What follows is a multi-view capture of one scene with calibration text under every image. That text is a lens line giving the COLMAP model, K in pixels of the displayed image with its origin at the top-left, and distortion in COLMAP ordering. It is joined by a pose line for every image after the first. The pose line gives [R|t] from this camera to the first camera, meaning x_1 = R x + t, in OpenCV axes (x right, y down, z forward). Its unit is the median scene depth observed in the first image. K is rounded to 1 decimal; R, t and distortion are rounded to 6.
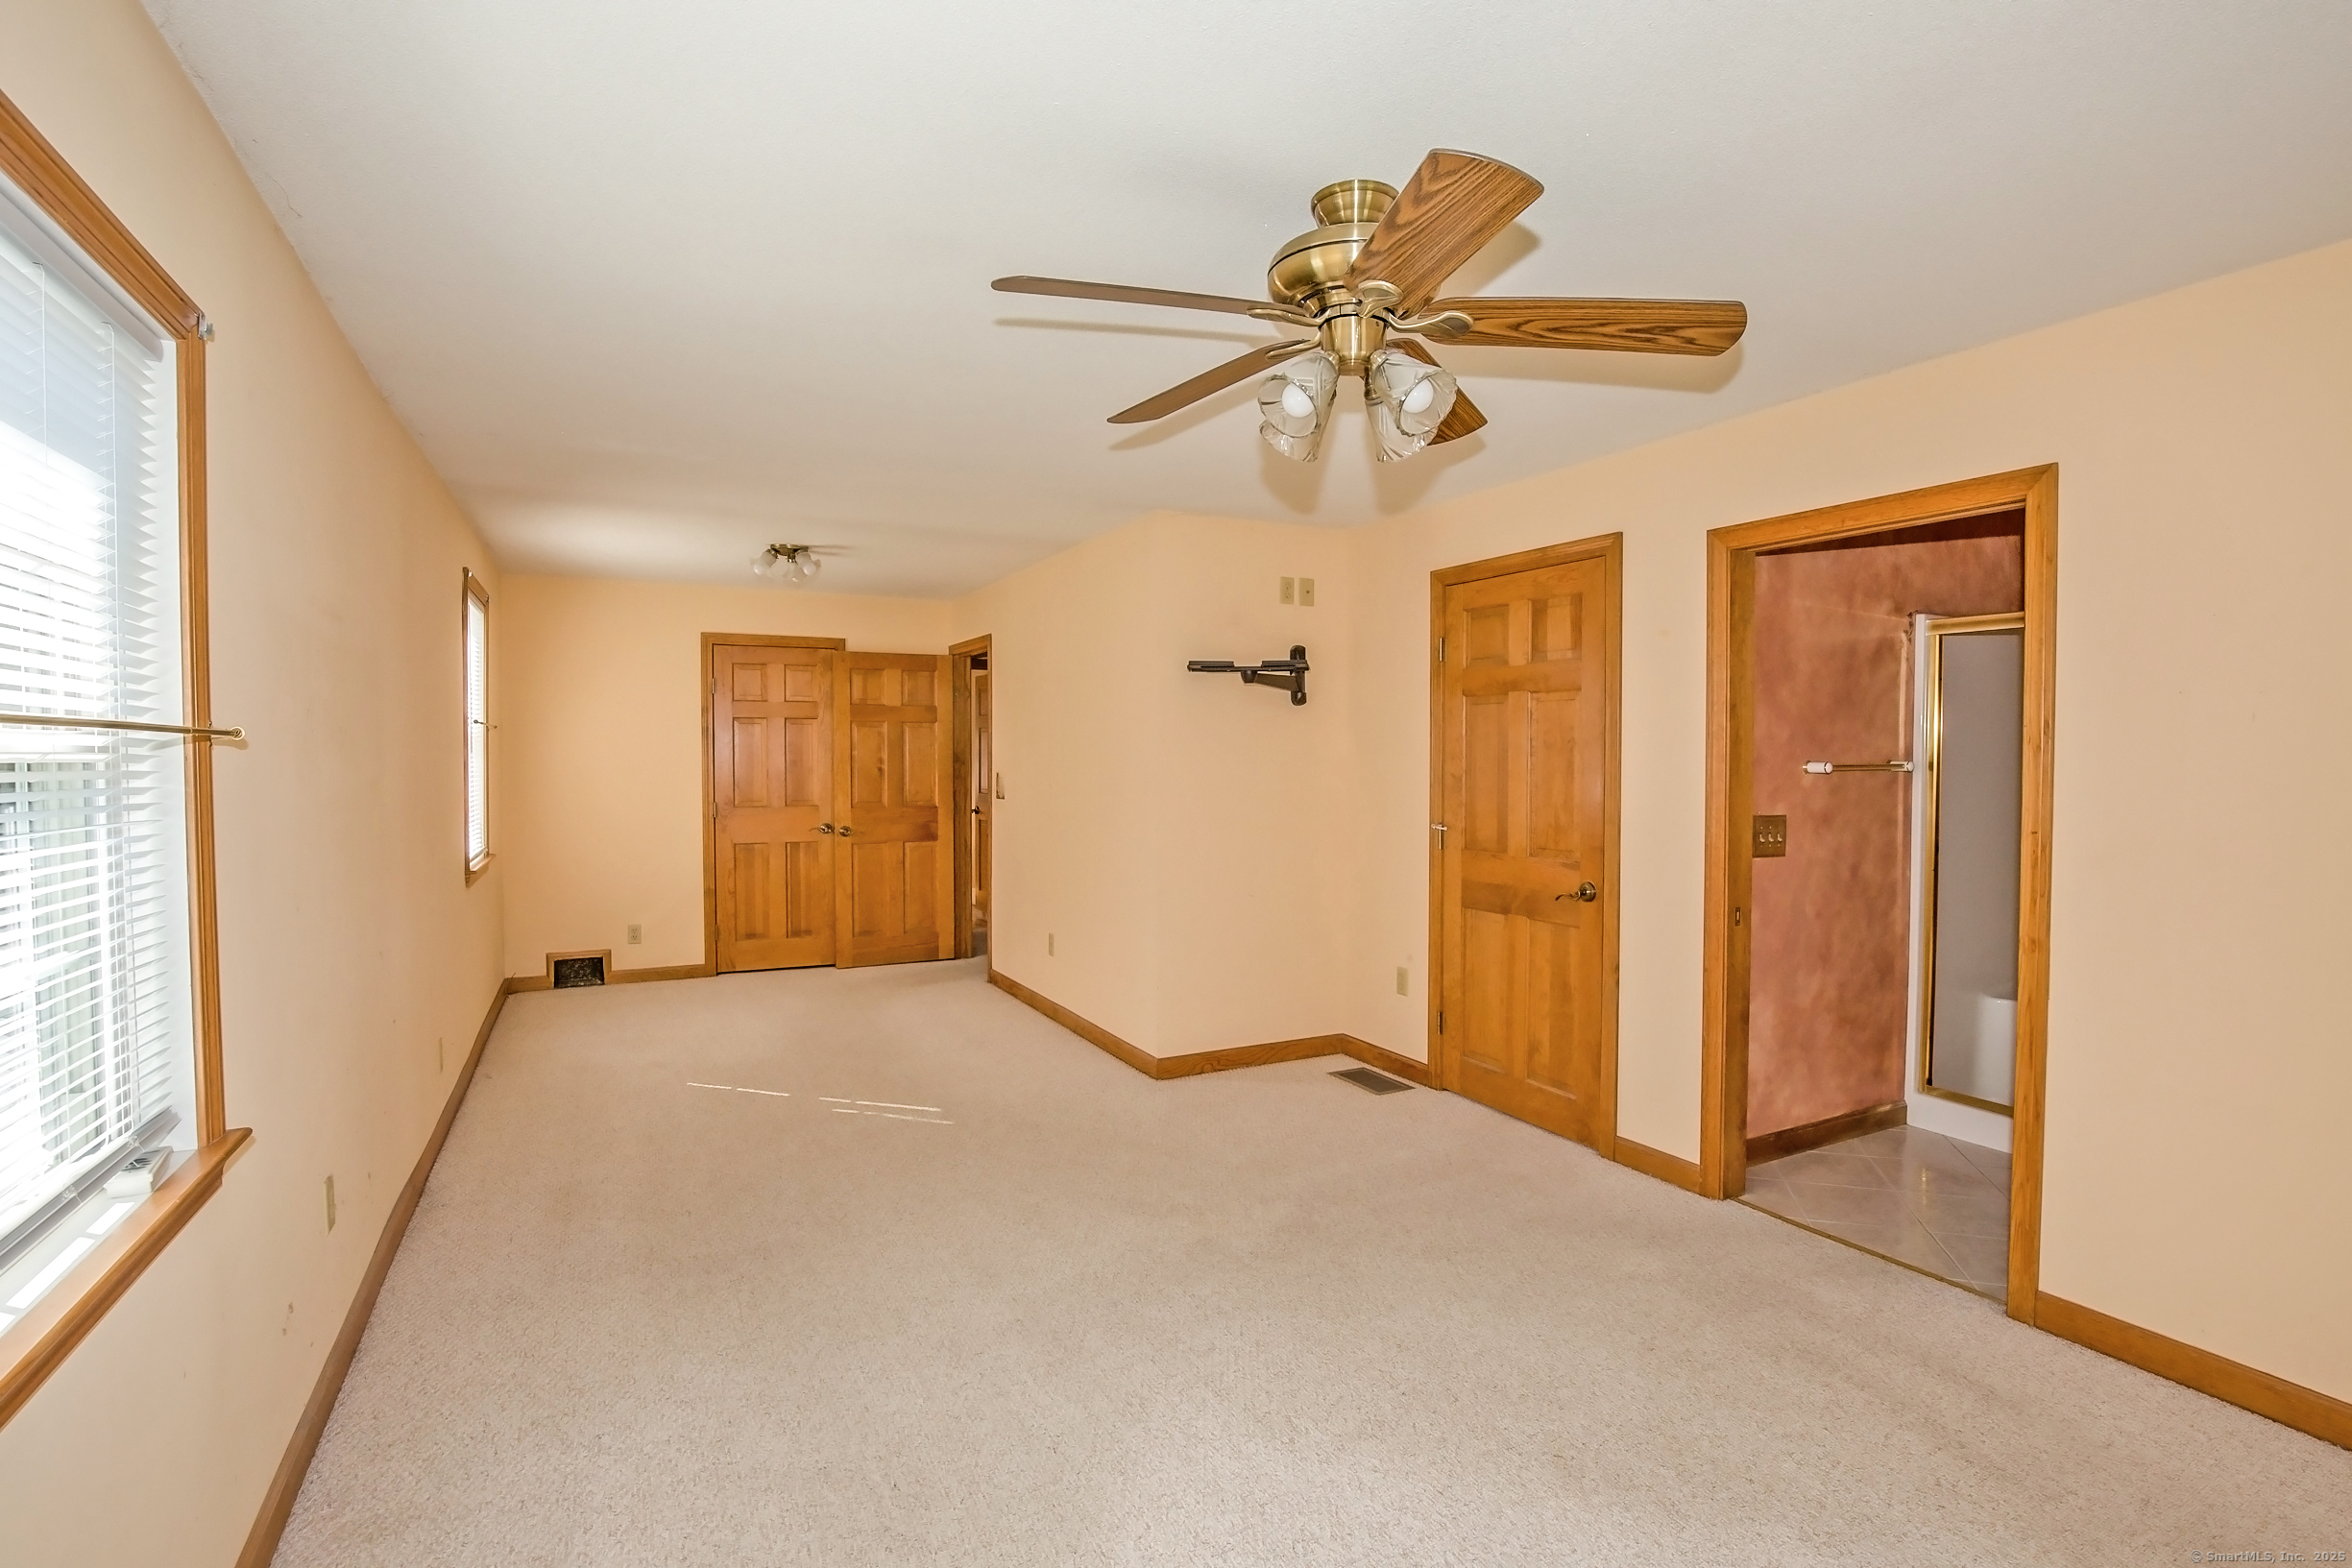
lens RADIAL K [[1091.2, 0, 1179.1], [0, 1091.2, 783.0], [0, 0, 1]] dist [-0.020321, 0.000837]
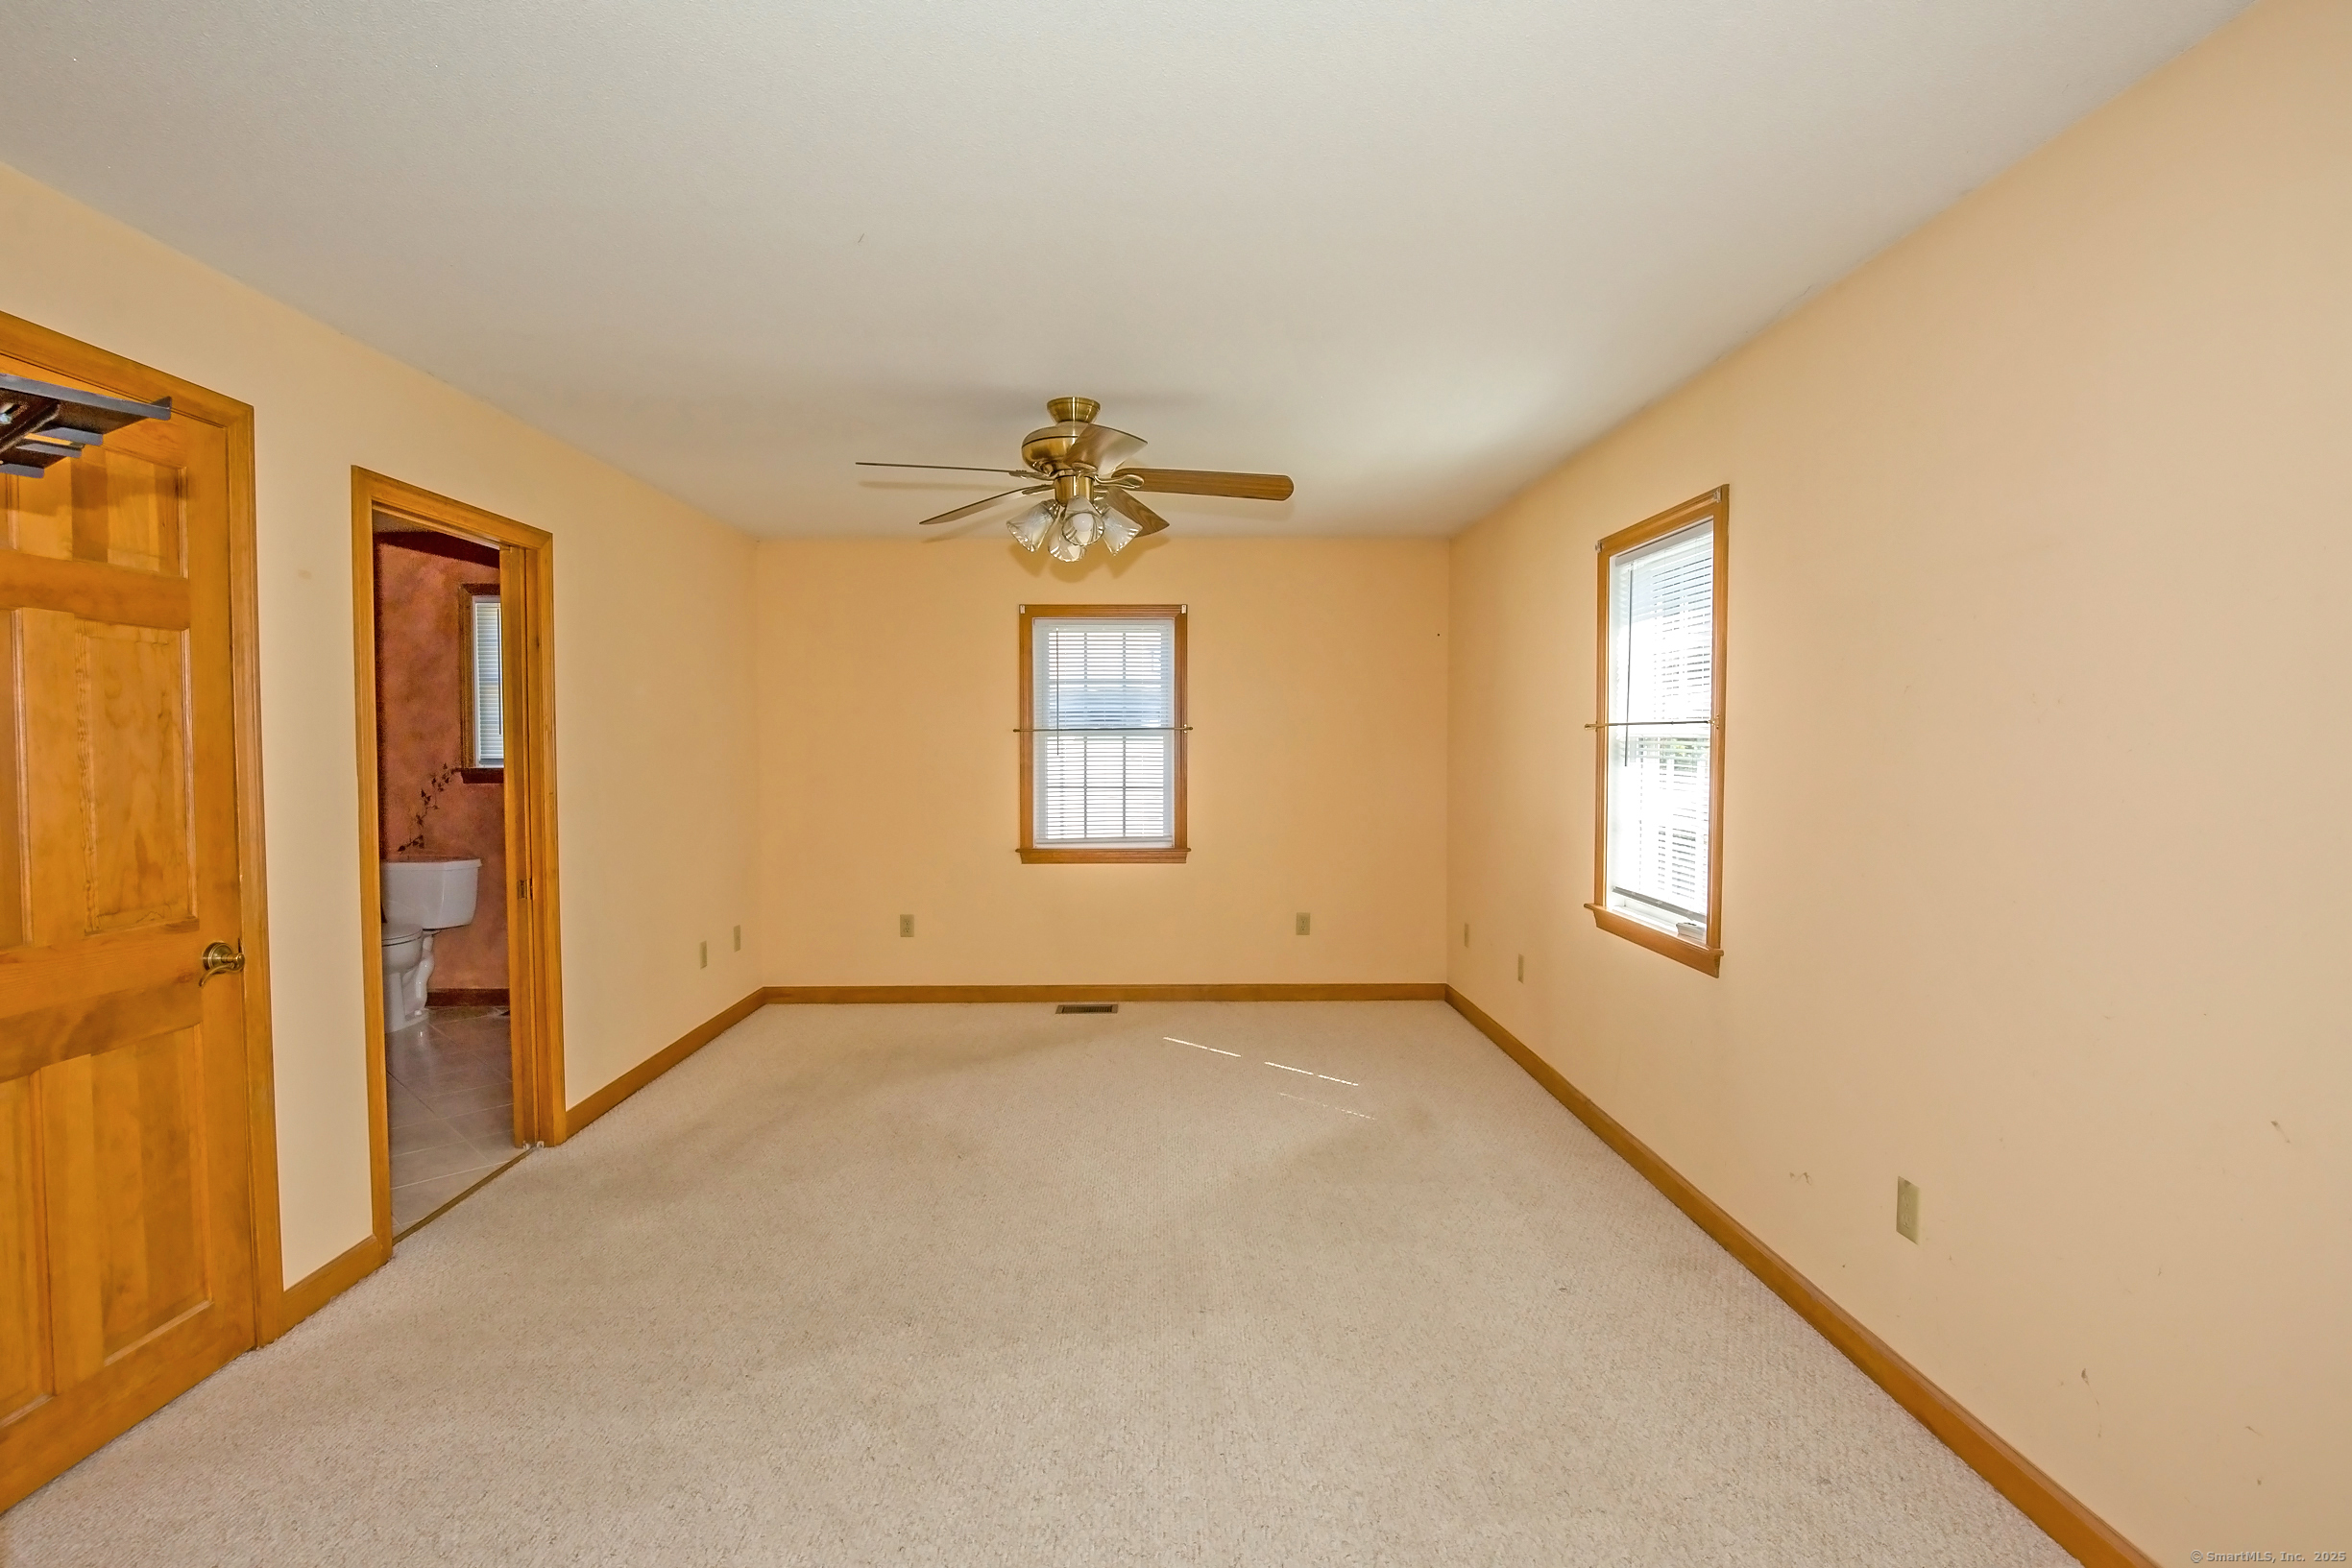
lens RADIAL K [[1091.2, 0, 1179.1], [0, 1091.2, 783.0], [0, 0, 1]] dist [-0.020321, 0.000837]
pose [[-0.896360, -0.017971, 0.442963, -0.405650], [0.010565, 0.998028, 0.061869, -0.034063], [-0.443201, 0.060137, -0.894403, 1.356439]]
